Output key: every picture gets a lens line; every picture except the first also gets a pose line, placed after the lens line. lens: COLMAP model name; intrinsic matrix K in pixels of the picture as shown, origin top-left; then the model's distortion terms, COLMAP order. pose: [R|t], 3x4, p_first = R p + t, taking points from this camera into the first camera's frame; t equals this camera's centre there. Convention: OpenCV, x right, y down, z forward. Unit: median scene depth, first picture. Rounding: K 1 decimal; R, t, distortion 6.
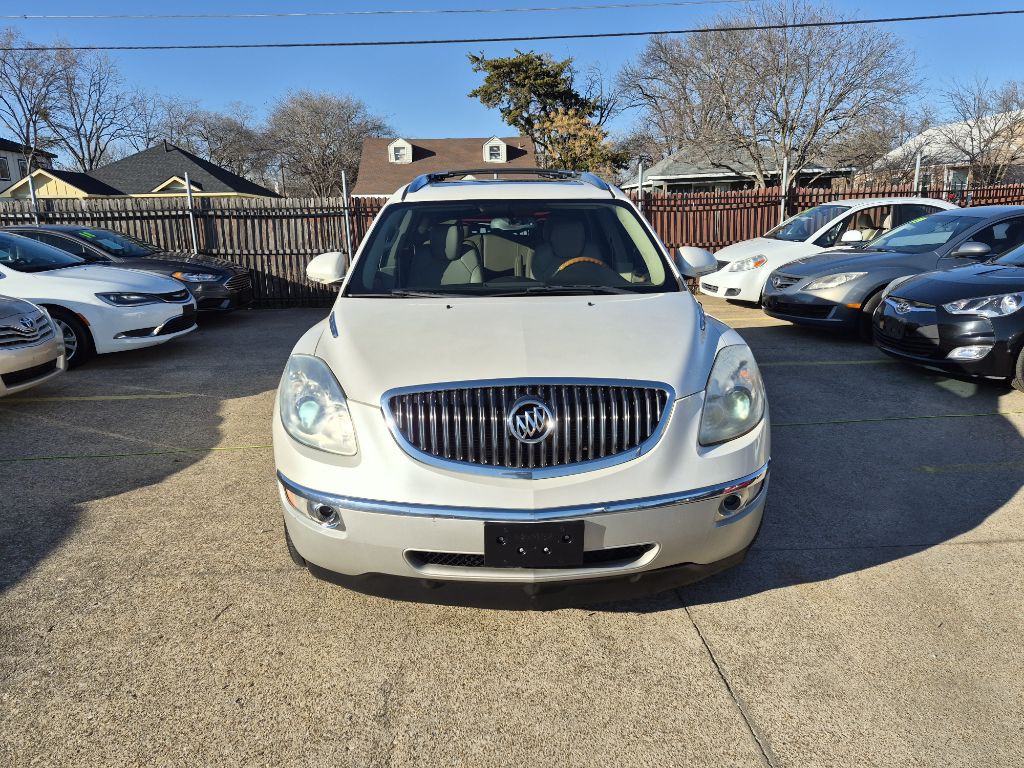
lens RADIAL K [[709.0, 0, 508.6], [0, 709.0, 383.1], [0, 0, 1]] dist [0.047151, -0.037293]
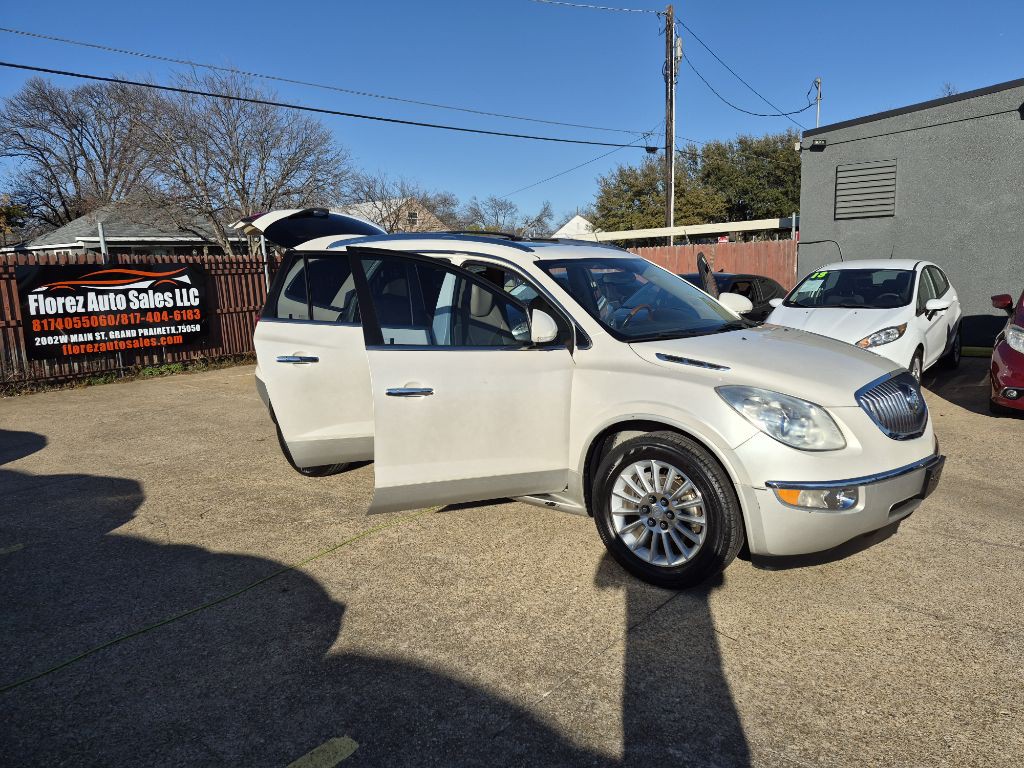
lens RADIAL K [[709.0, 0, 516.2], [0, 709.0, 385.3], [0, 0, 1]] dist [0.047151, -0.037293]
pose [[0.675379, -0.117837, 0.727996, -0.960914], [0.181000, 0.983444, -0.008733, -0.061410], [-0.714914, 0.137665, 0.685526, 0.327734]]
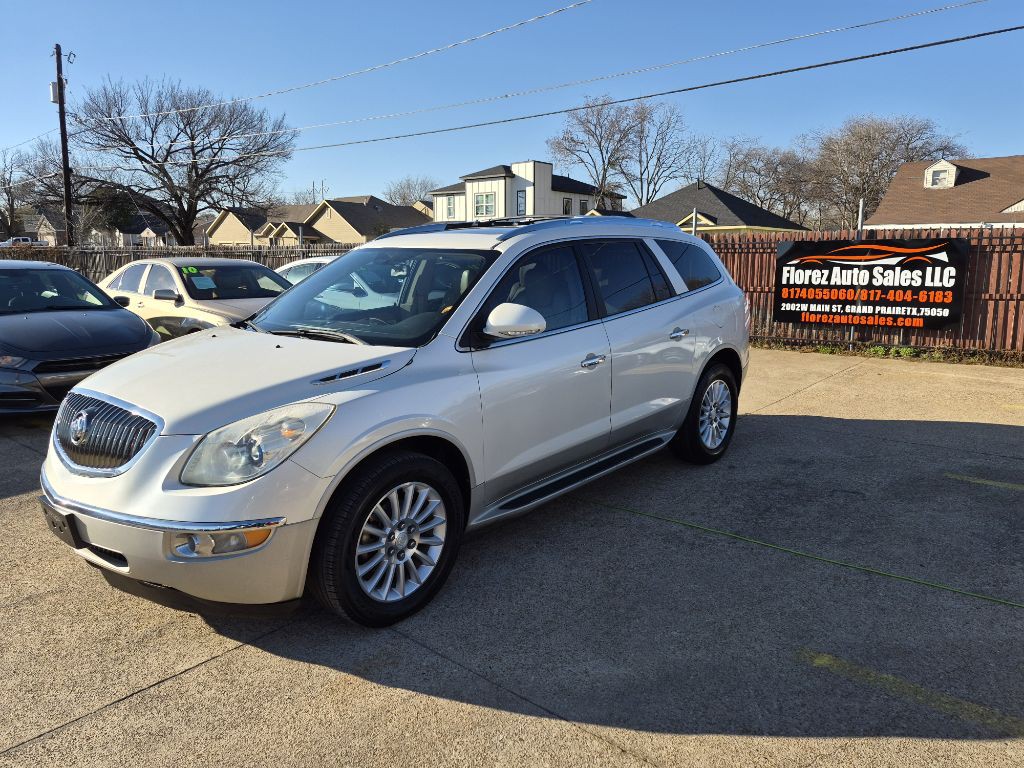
lens RADIAL K [[709.0, 0, 519.7], [0, 709.0, 389.0], [0, 0, 1]] dist [0.047151, -0.037293]
pose [[0.730950, 0.145295, -0.666784, 0.858270], [-0.166950, 0.985455, 0.031719, -0.108843], [0.661694, 0.088134, 0.744576, 0.333169]]
